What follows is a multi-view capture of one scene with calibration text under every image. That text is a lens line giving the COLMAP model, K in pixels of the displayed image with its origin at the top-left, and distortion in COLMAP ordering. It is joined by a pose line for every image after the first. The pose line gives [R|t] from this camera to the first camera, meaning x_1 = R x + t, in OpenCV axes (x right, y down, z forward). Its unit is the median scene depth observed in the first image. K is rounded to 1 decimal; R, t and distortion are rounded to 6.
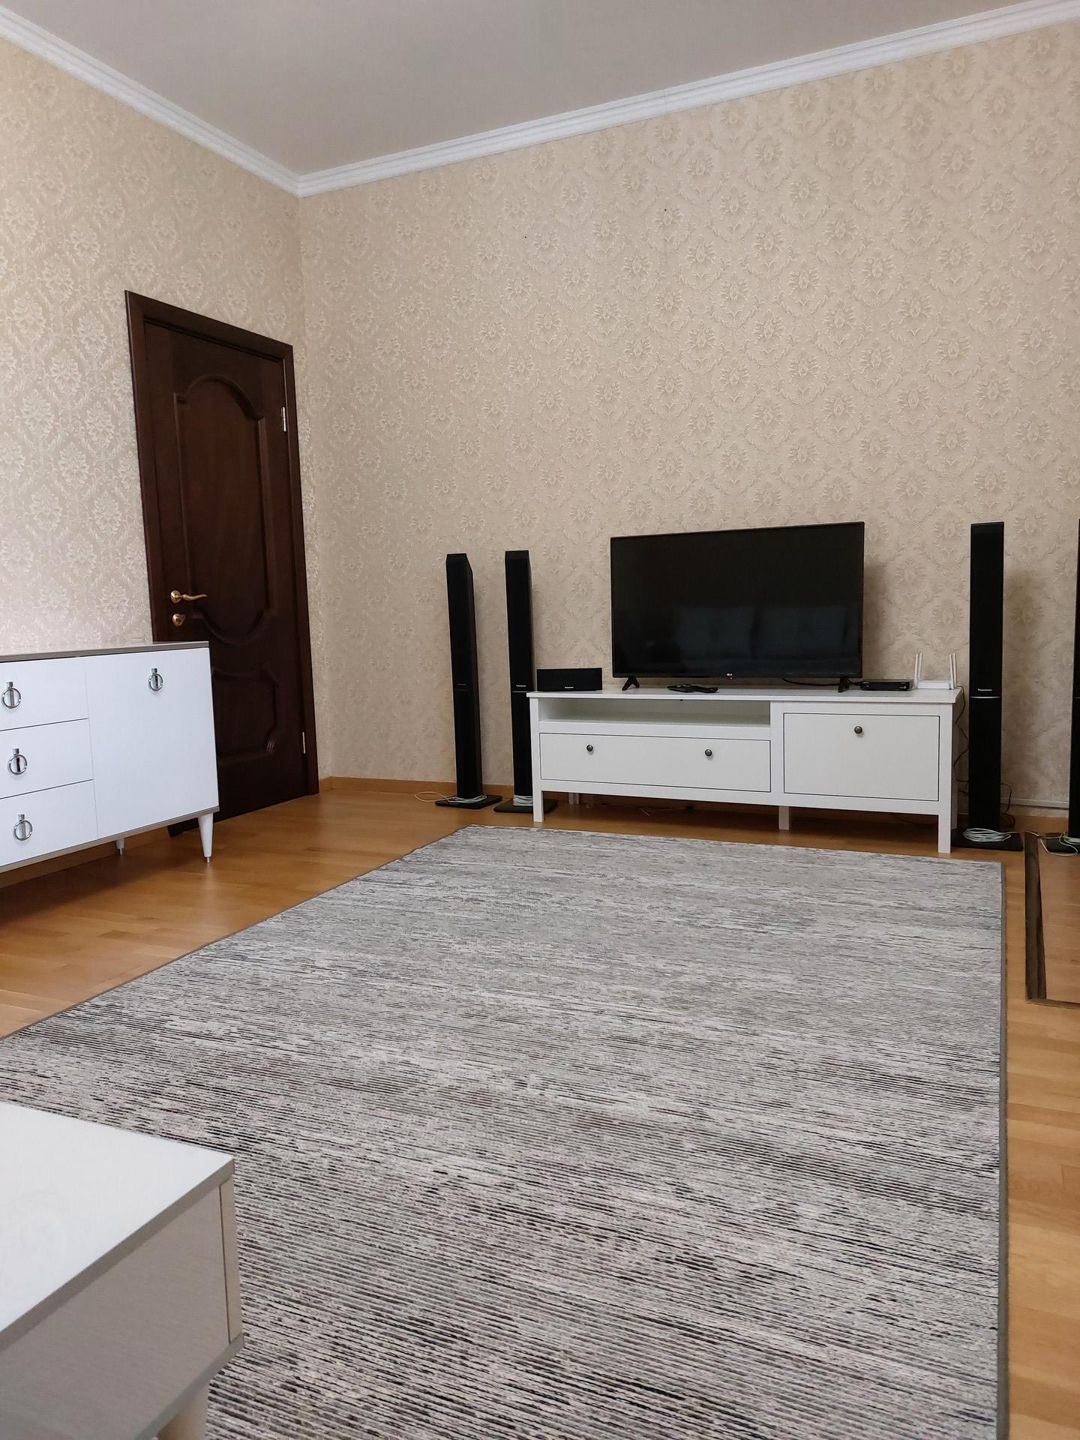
lens RADIAL K [[1029.1, 0, 539.2], [0, 1029.1, 716.7], [0, 0, 1]] dist [0.061718, -0.068657]
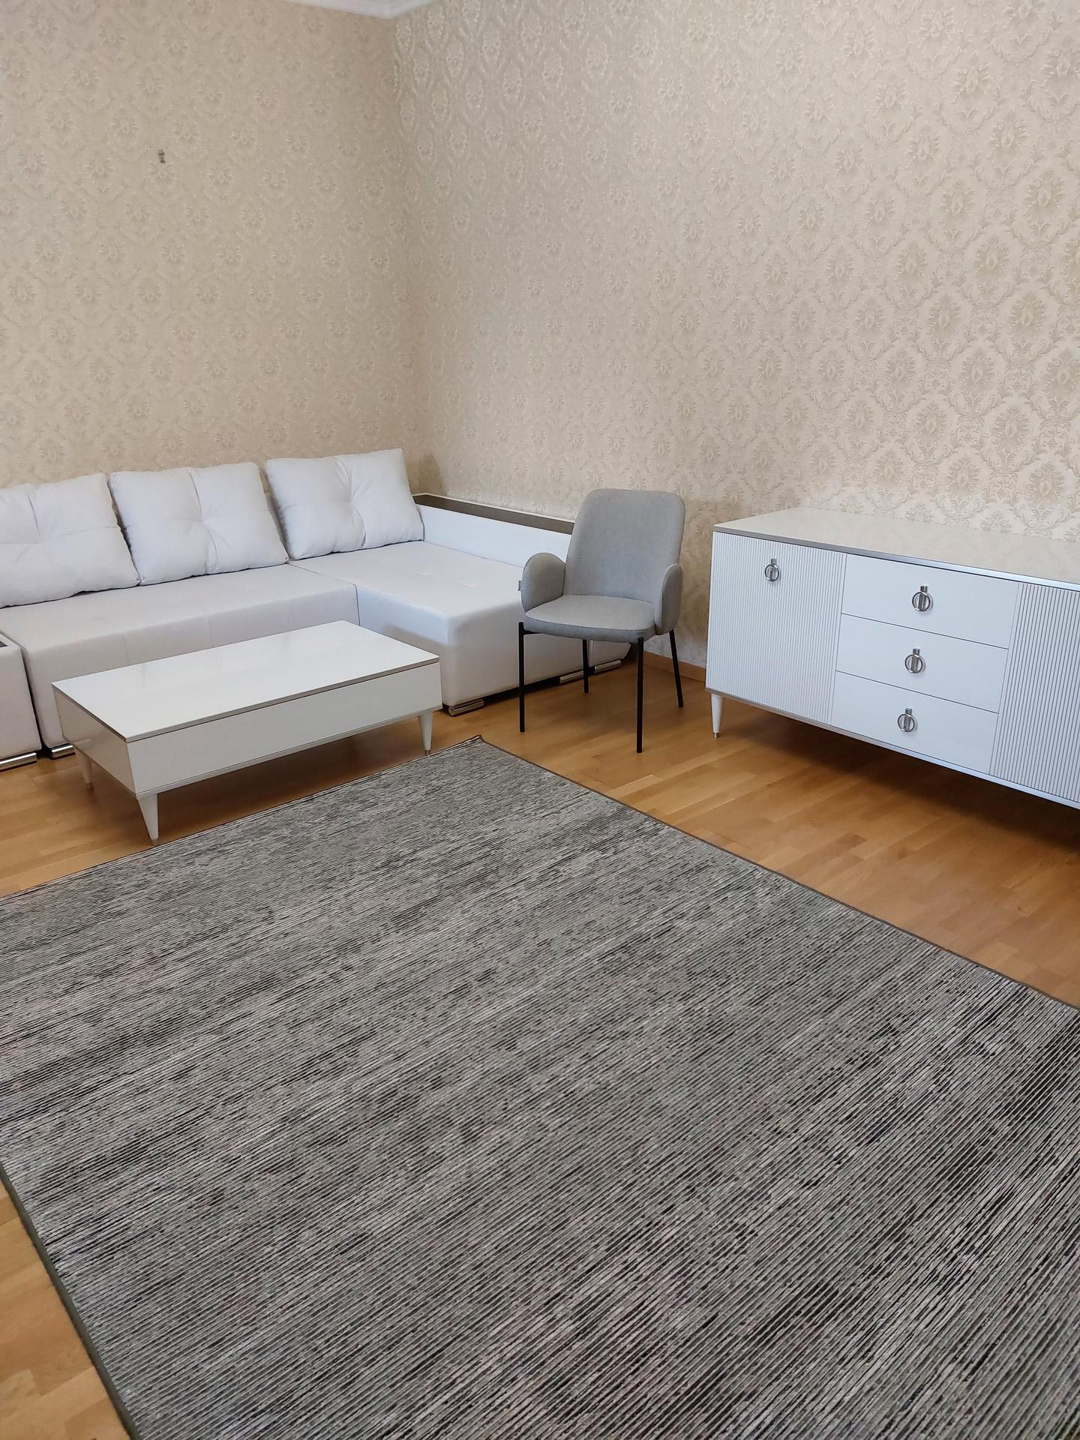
lens RADIAL K [[1029.1, 0, 537.6], [0, 1029.1, 724.3], [0, 0, 1]] dist [0.061718, -0.068657]
pose [[-0.423619, 0.370665, -0.826532, 0.790650], [-0.071025, 0.896047, 0.438241, -0.476908], [0.903052, 0.244352, -0.353256, 1.495717]]
